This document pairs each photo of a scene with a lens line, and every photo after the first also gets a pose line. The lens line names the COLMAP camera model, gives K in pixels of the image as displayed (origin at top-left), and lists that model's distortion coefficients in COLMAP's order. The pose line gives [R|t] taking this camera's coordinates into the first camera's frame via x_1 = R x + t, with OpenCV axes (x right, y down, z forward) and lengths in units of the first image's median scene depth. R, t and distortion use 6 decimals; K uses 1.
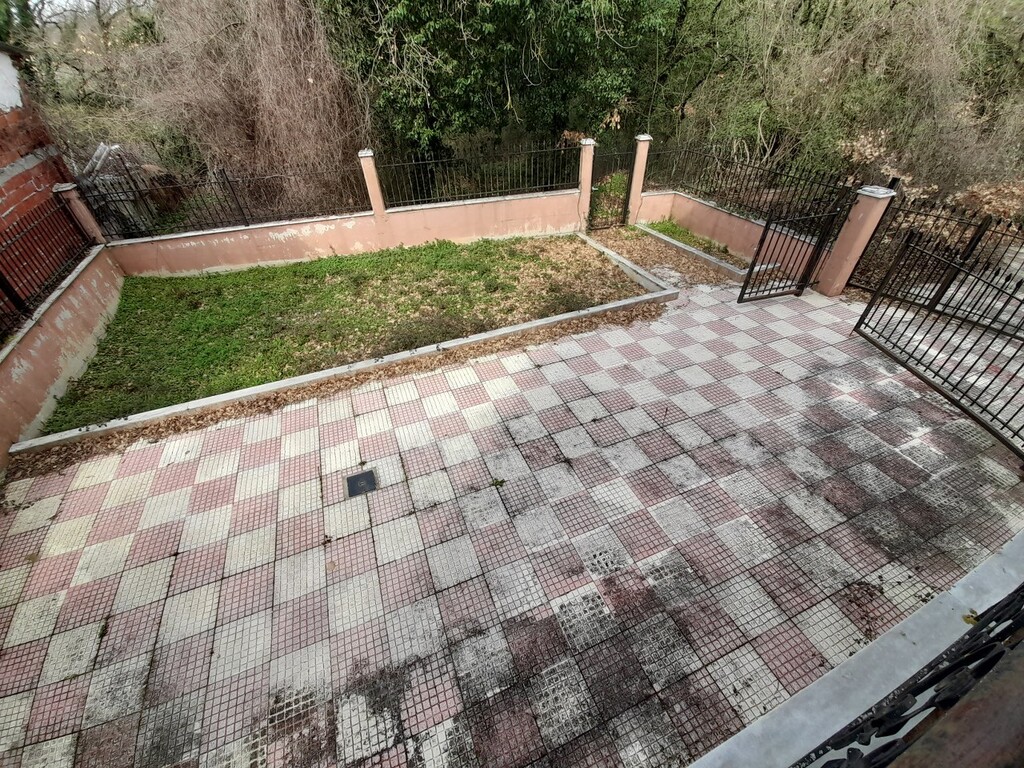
lens RADIAL K [[389.0, 0, 509.9], [0, 389.0, 393.7], [0, 0, 1]] dist [0.021016, -0.017221]
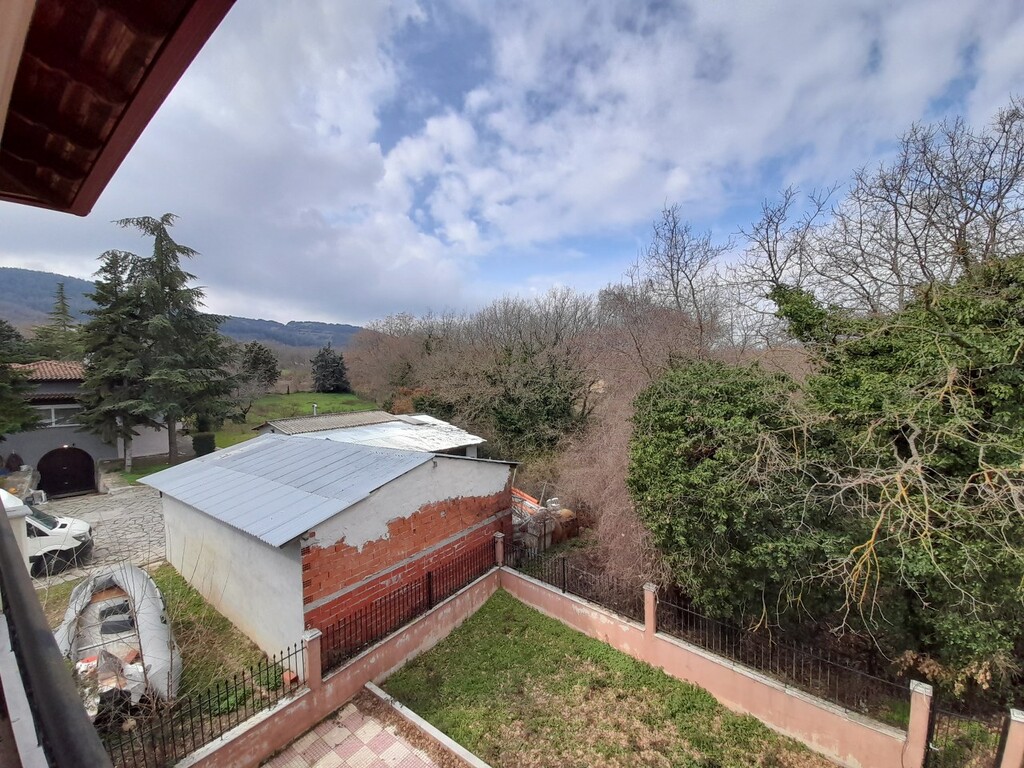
lens RADIAL K [[389.0, 0, 509.9], [0, 389.0, 393.7], [0, 0, 1]] dist [0.021016, -0.017221]
pose [[0.525095, 0.019023, -0.850831, 0.448408], [-0.557300, 0.763262, -0.326876, -0.437854], [0.643189, 0.645809, 0.411386, -0.184432]]
